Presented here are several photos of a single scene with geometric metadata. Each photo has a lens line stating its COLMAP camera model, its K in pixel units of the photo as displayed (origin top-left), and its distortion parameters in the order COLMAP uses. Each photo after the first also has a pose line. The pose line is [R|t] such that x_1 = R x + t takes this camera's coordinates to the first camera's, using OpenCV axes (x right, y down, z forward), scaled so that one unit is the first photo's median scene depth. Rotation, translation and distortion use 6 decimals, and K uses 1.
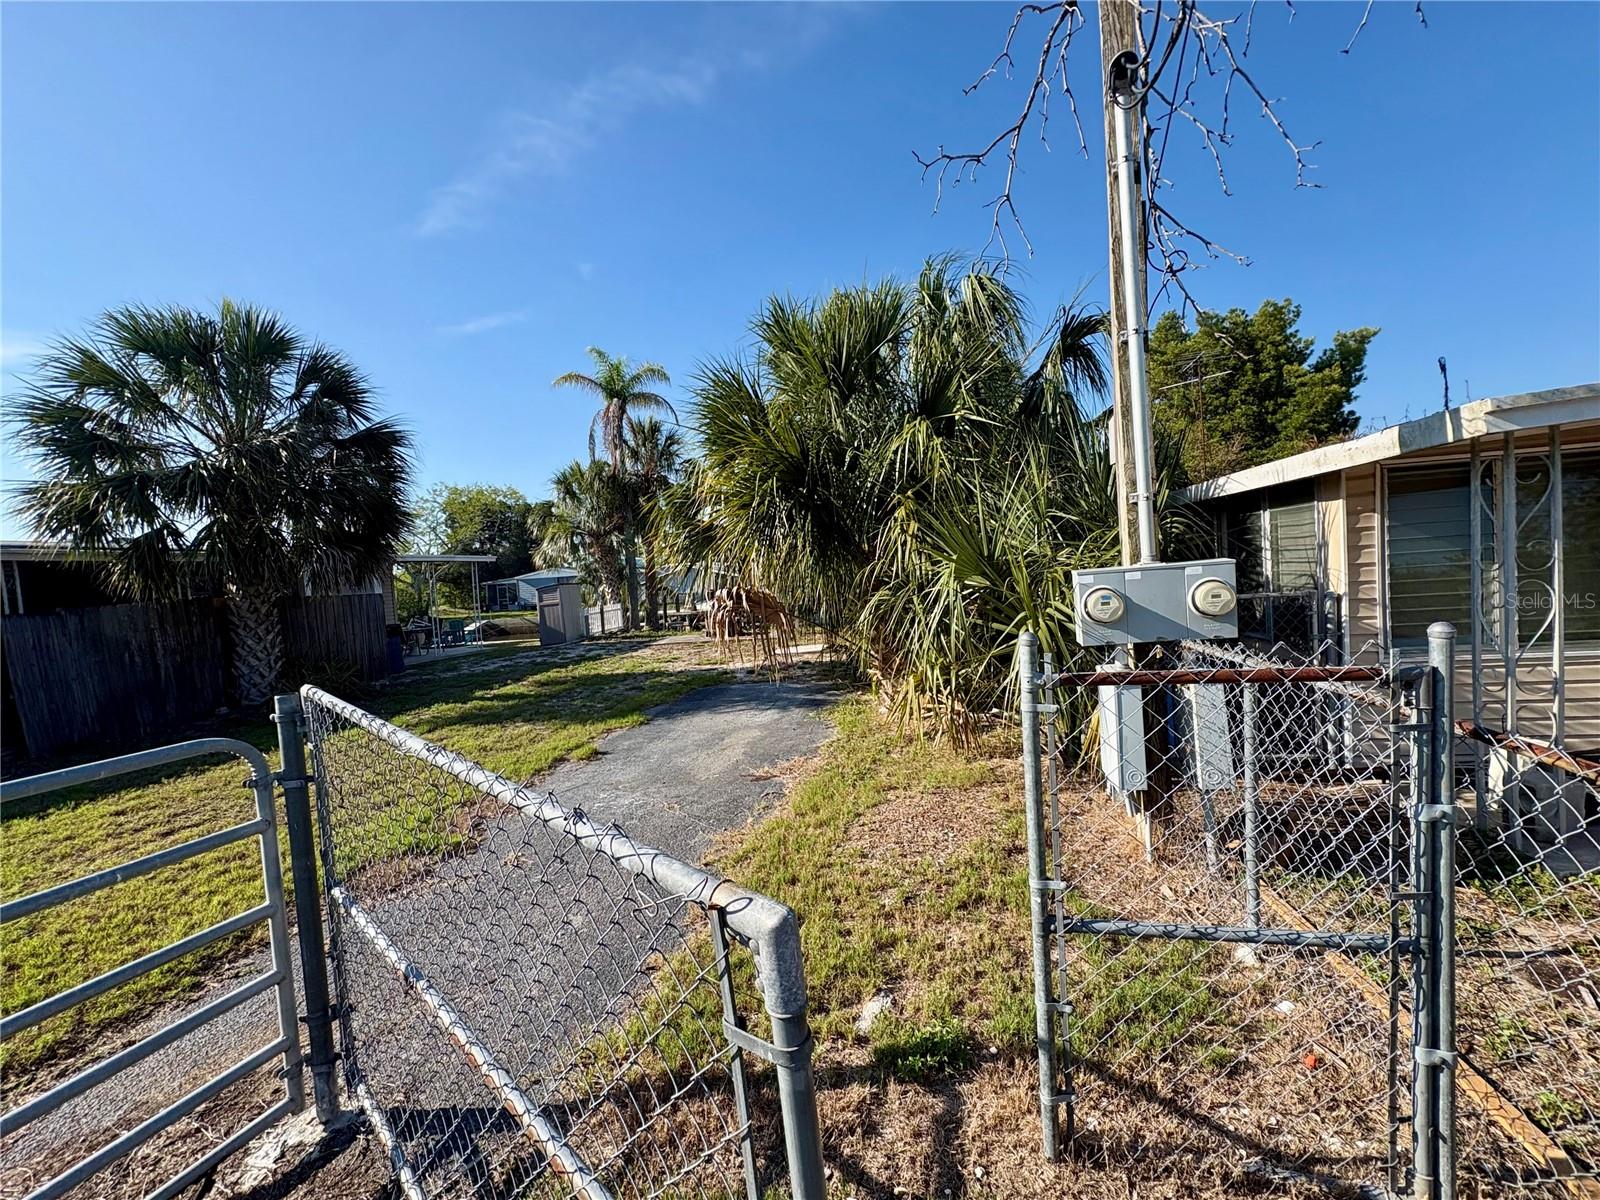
lens RADIAL K [[633.0, 0, 800.0], [0, 633.0, 600.0], [0, 0, 1]] dist [0.000506, 0.000068]
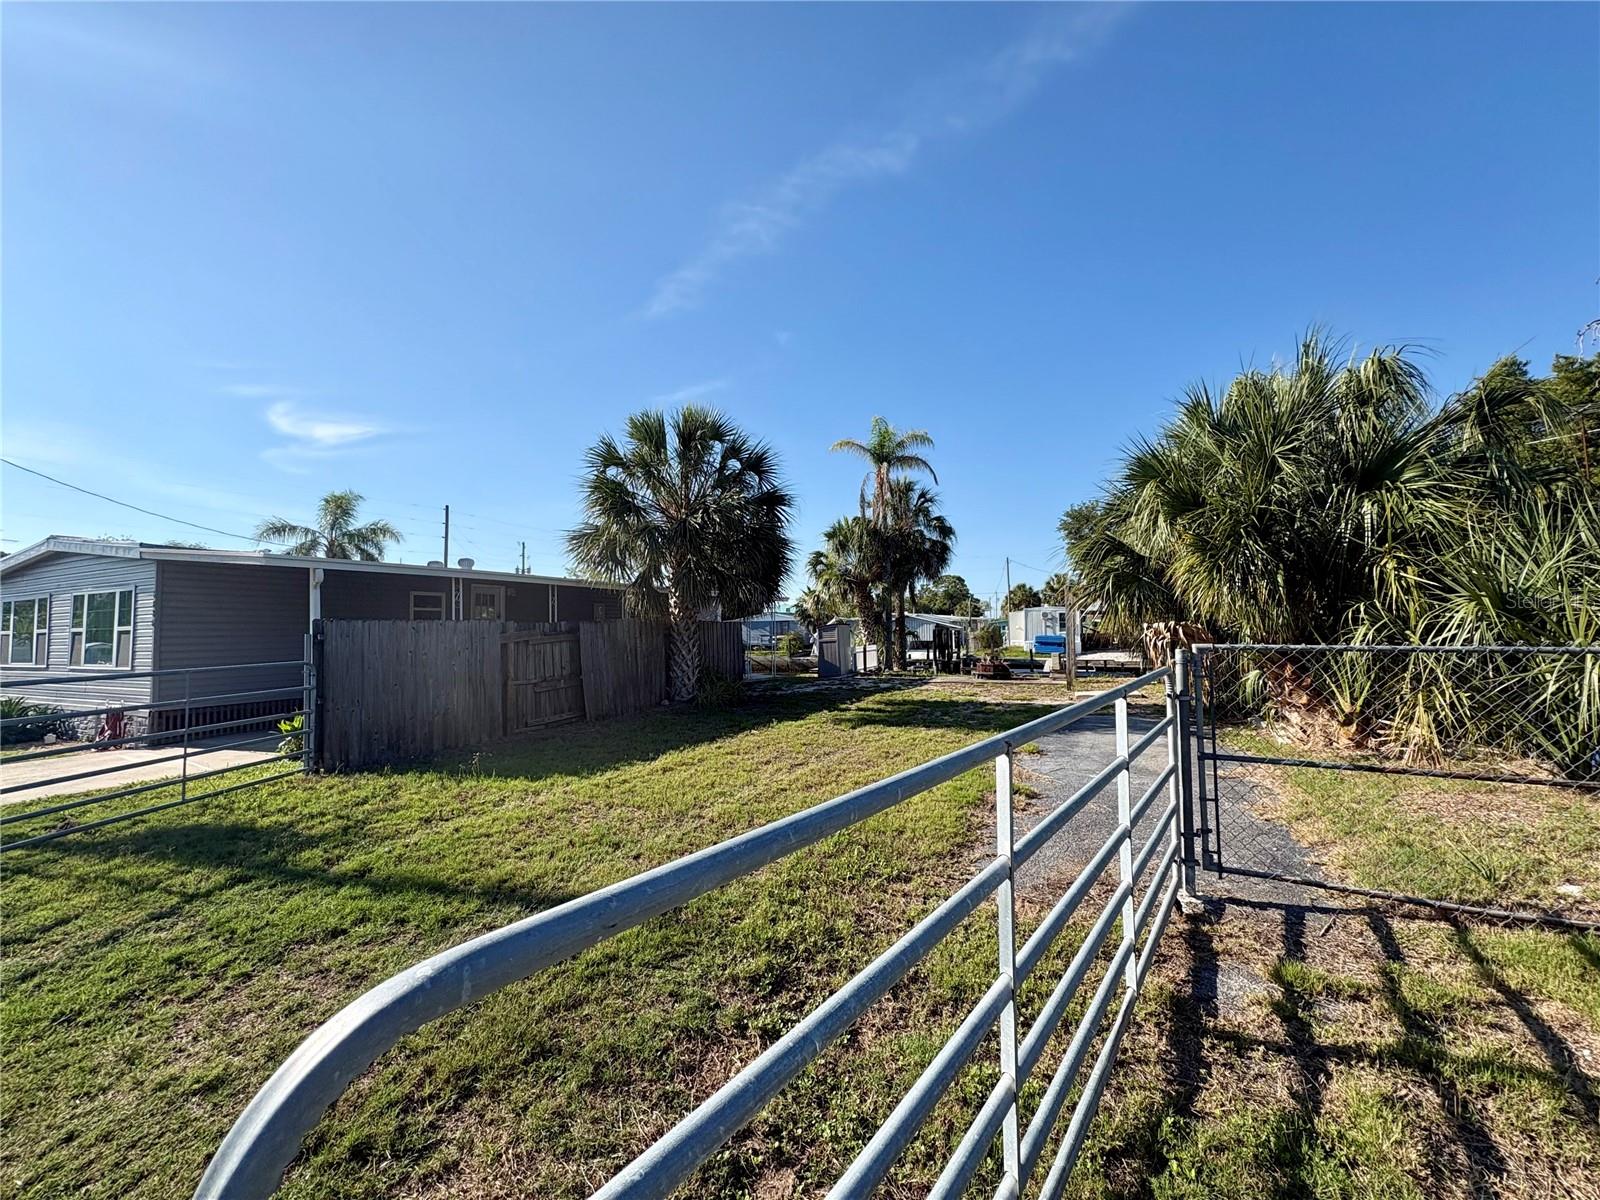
lens RADIAL K [[633.8, 0, 801.1], [0, 633.8, 596.5], [0, 0, 1]] dist [0.001146, -0.000097]
pose [[0.964736, 0.035448, -0.260820, -0.459377], [-0.058573, 0.994957, -0.081429, 0.069599], [0.256618, 0.093835, 0.961947, -0.347272]]
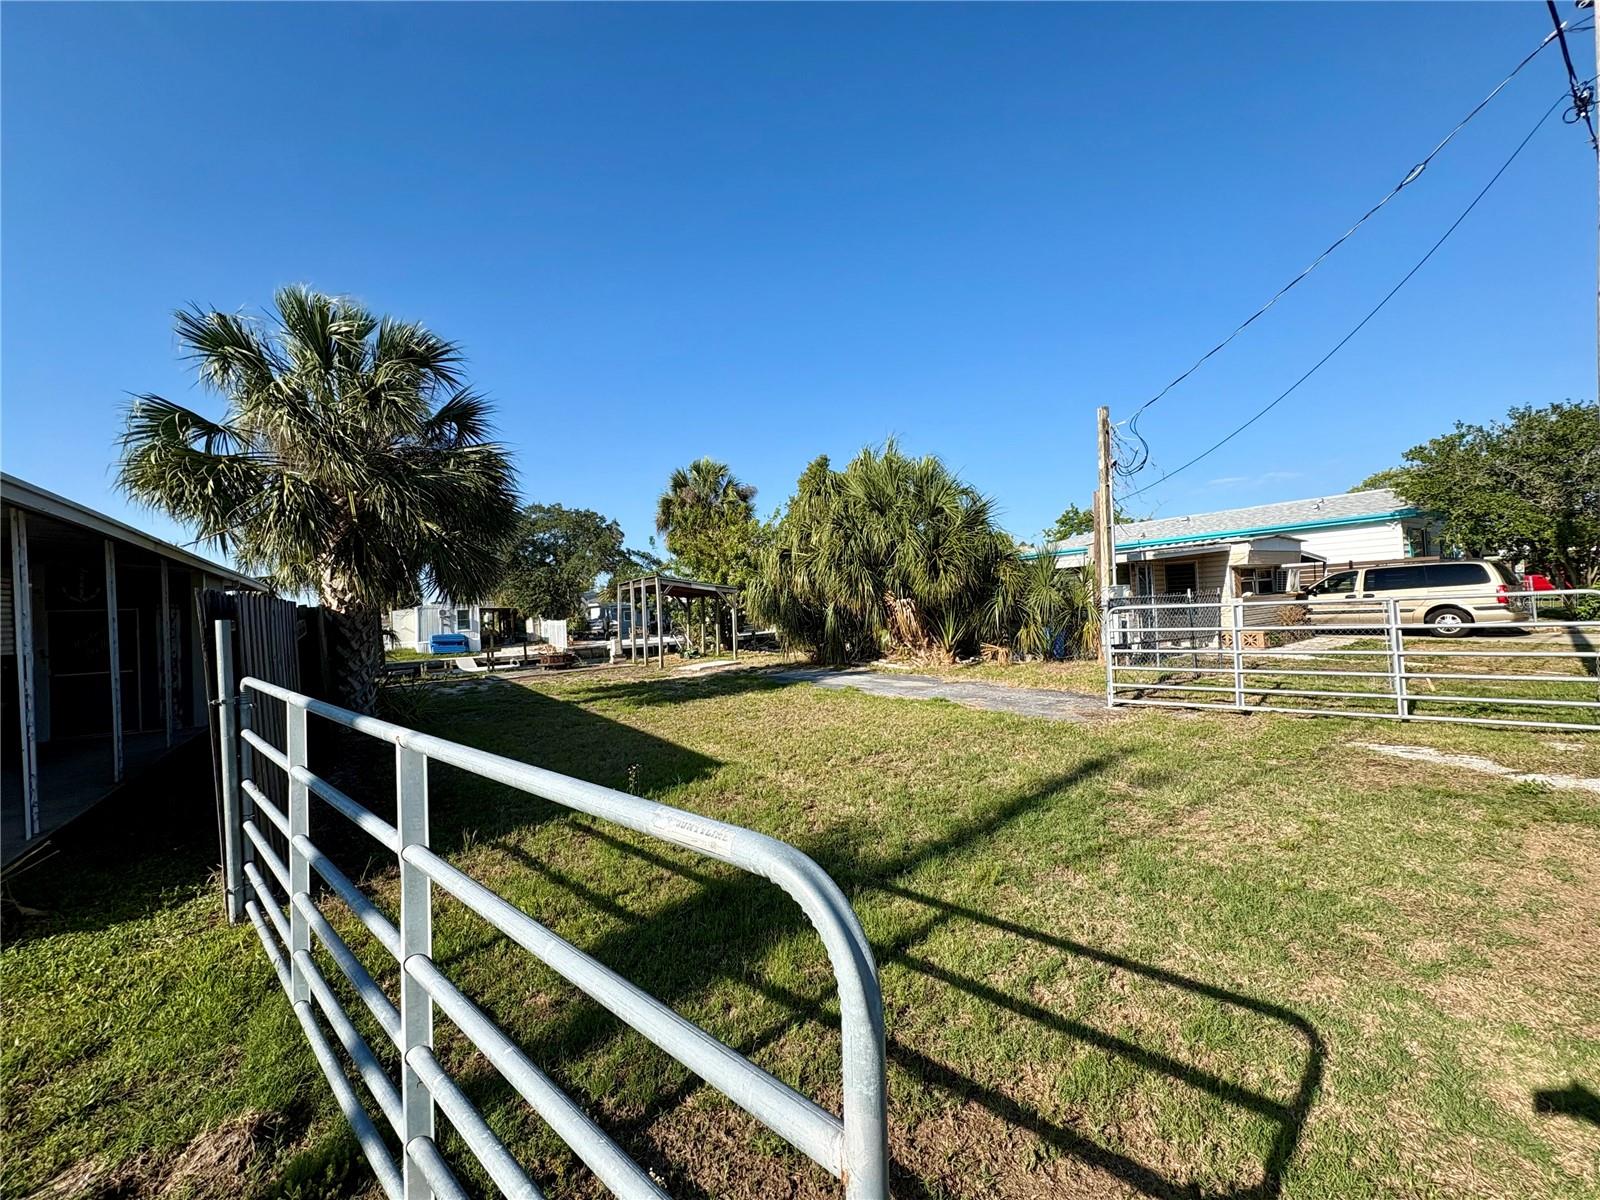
lens RADIAL K [[633.0, 0, 800.0], [0, 633.0, 600.0], [0, 0, 1]] dist [0.000506, 0.000068]
pose [[0.712659, 0.036682, 0.700551, -1.682088], [0.037249, 0.995244, -0.090006, 0.146774], [-0.700521, 0.090238, 0.707904, -0.172430]]
